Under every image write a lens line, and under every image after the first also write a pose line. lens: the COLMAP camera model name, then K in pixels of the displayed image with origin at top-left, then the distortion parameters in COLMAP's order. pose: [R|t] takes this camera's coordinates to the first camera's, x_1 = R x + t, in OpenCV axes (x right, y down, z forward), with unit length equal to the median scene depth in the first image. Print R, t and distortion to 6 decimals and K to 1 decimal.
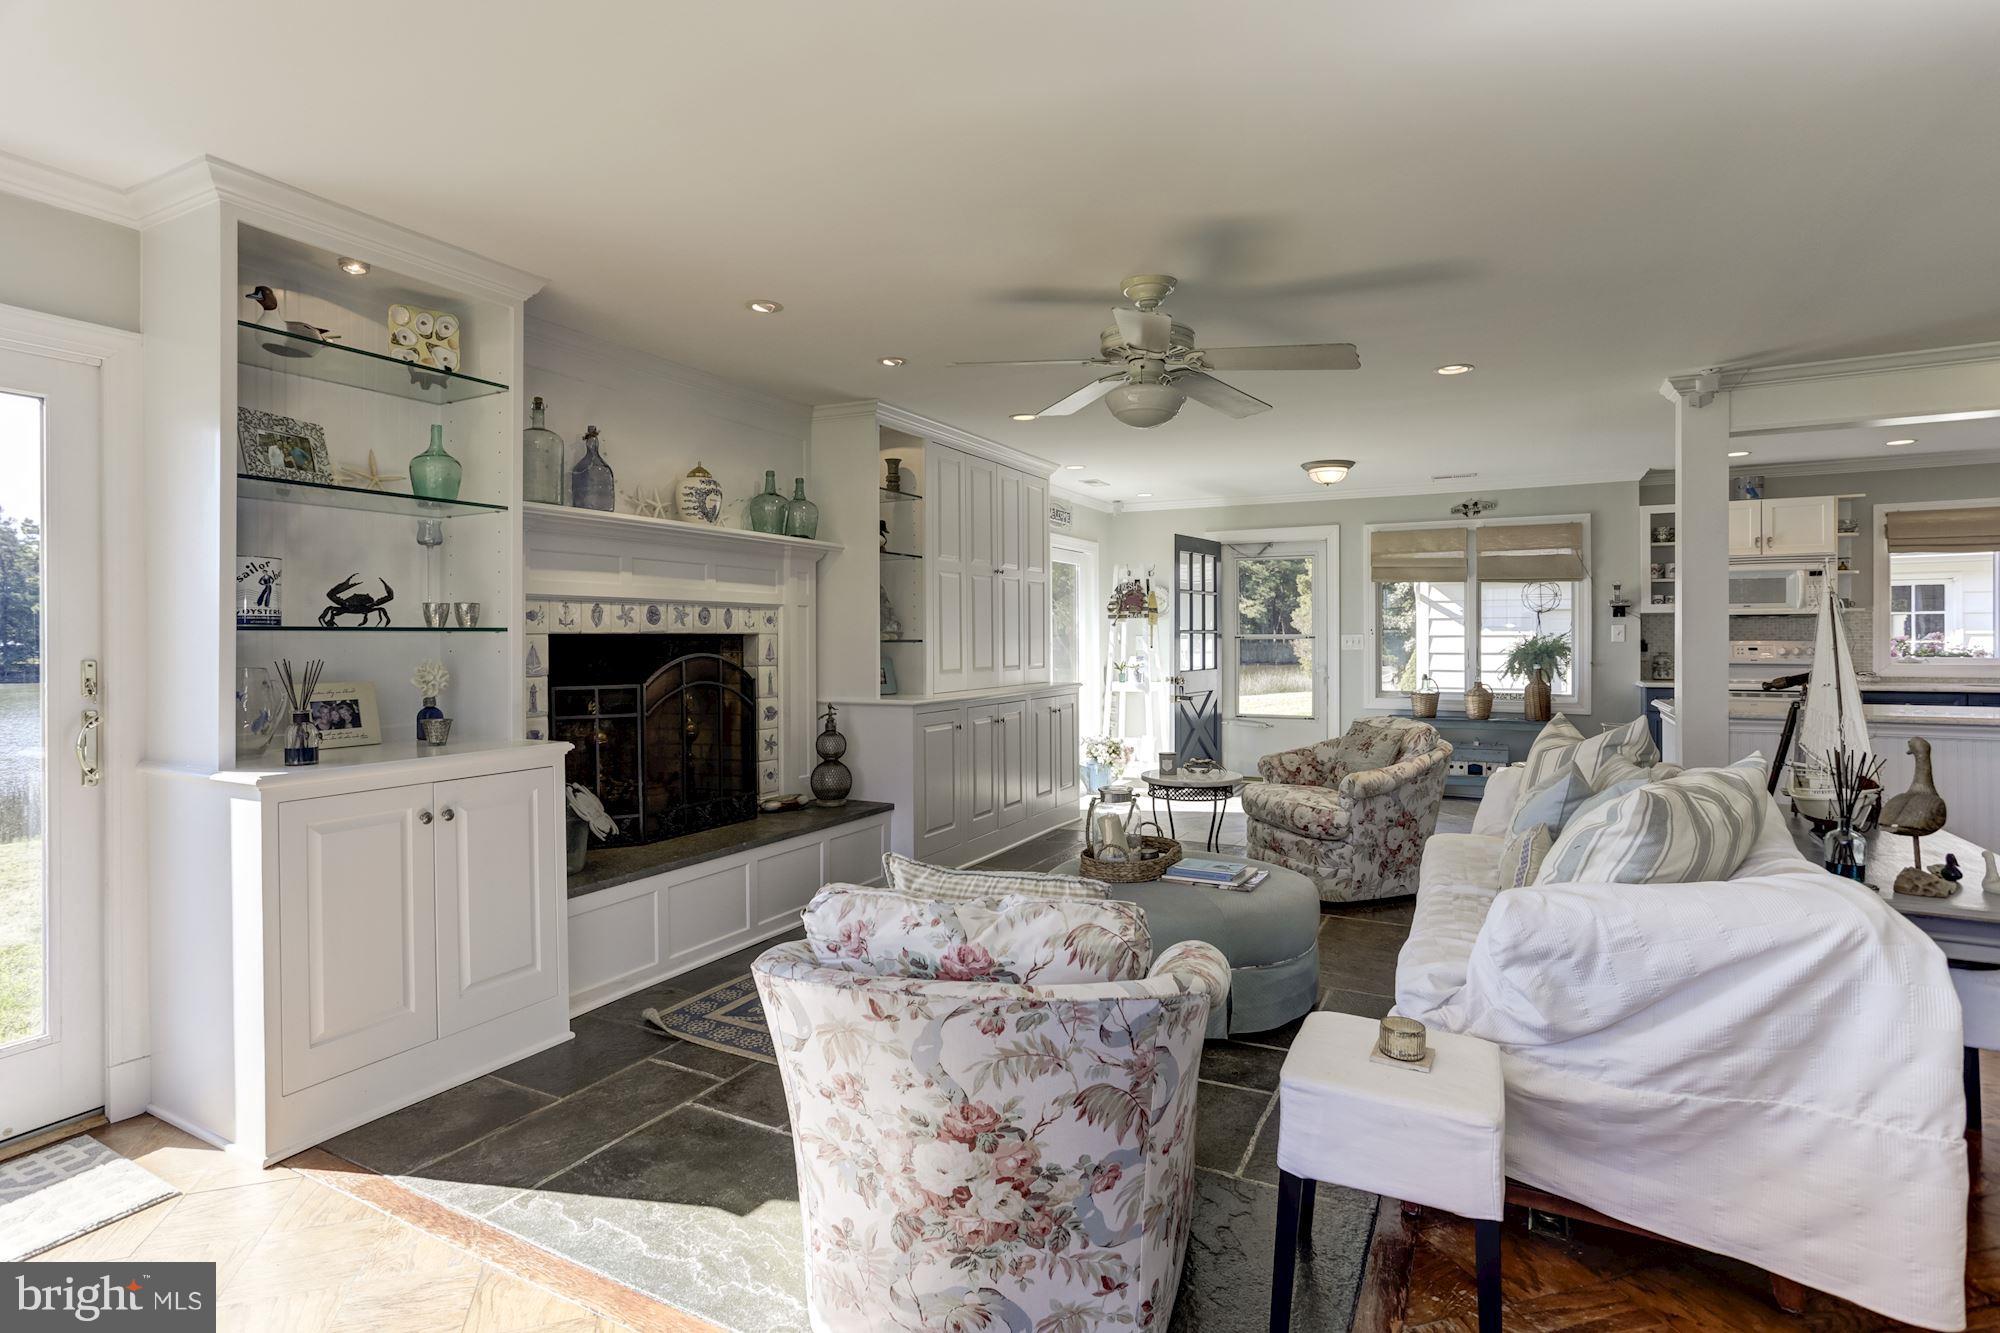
lens RADIAL K [[977.4, 0, 1003.9], [0, 977.4, 641.0], [0, 0, 1]] dist [-0.004981, 0.010449]
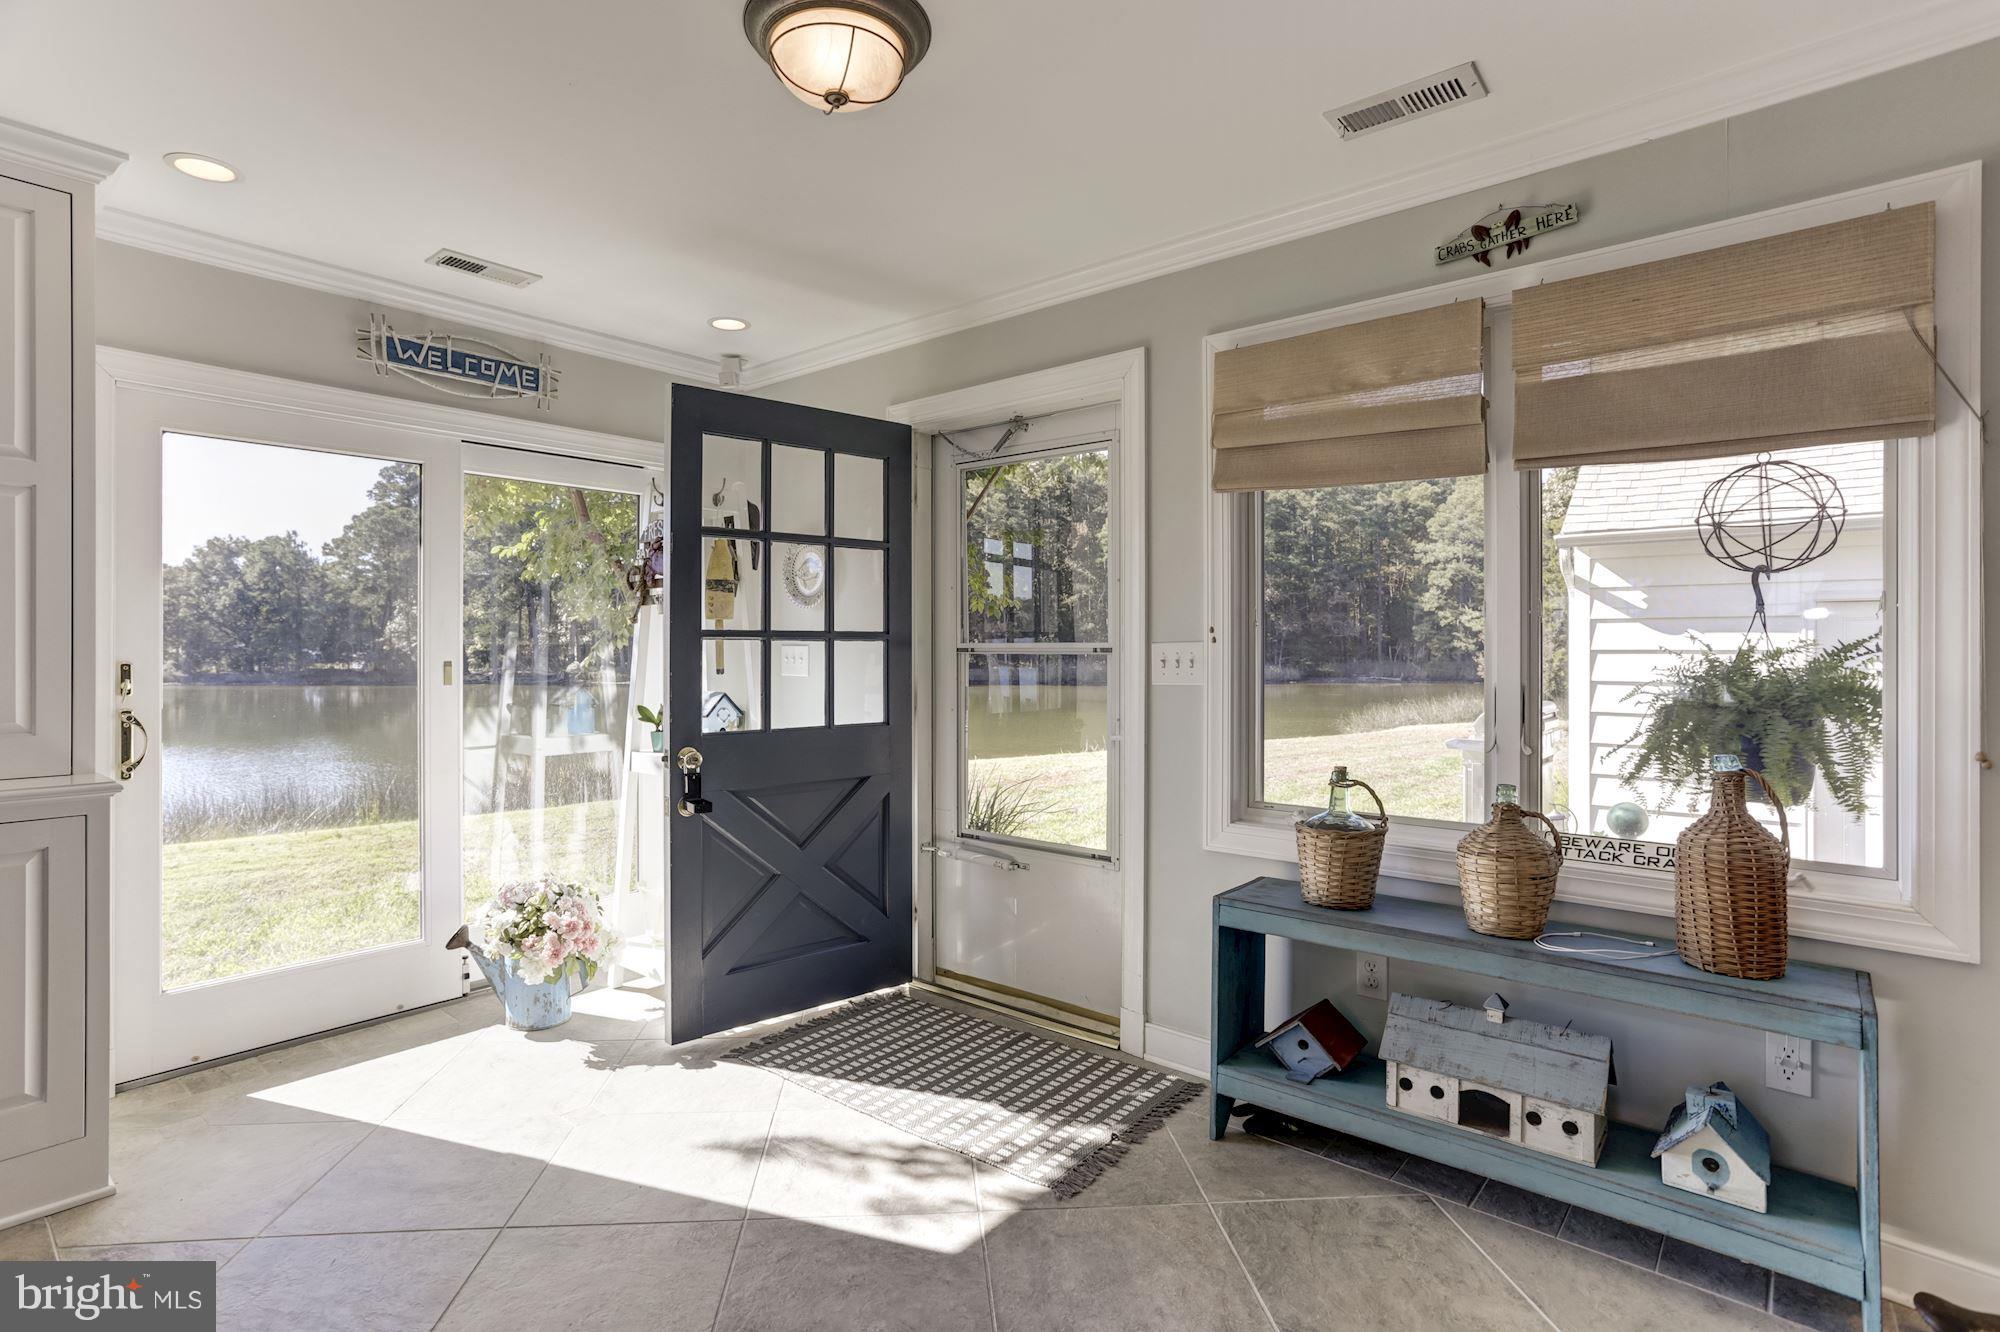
lens RADIAL K [[977.4, 0, 973.6], [0, 977.4, 647.3], [0, 0, 1]] dist [-0.004981, 0.010449]
pose [[0.971892, 0.004253, -0.235389, 0.390388], [-0.006331, 0.999947, -0.008073, -0.001176], [0.235343, 0.009337, 0.971868, 0.661242]]
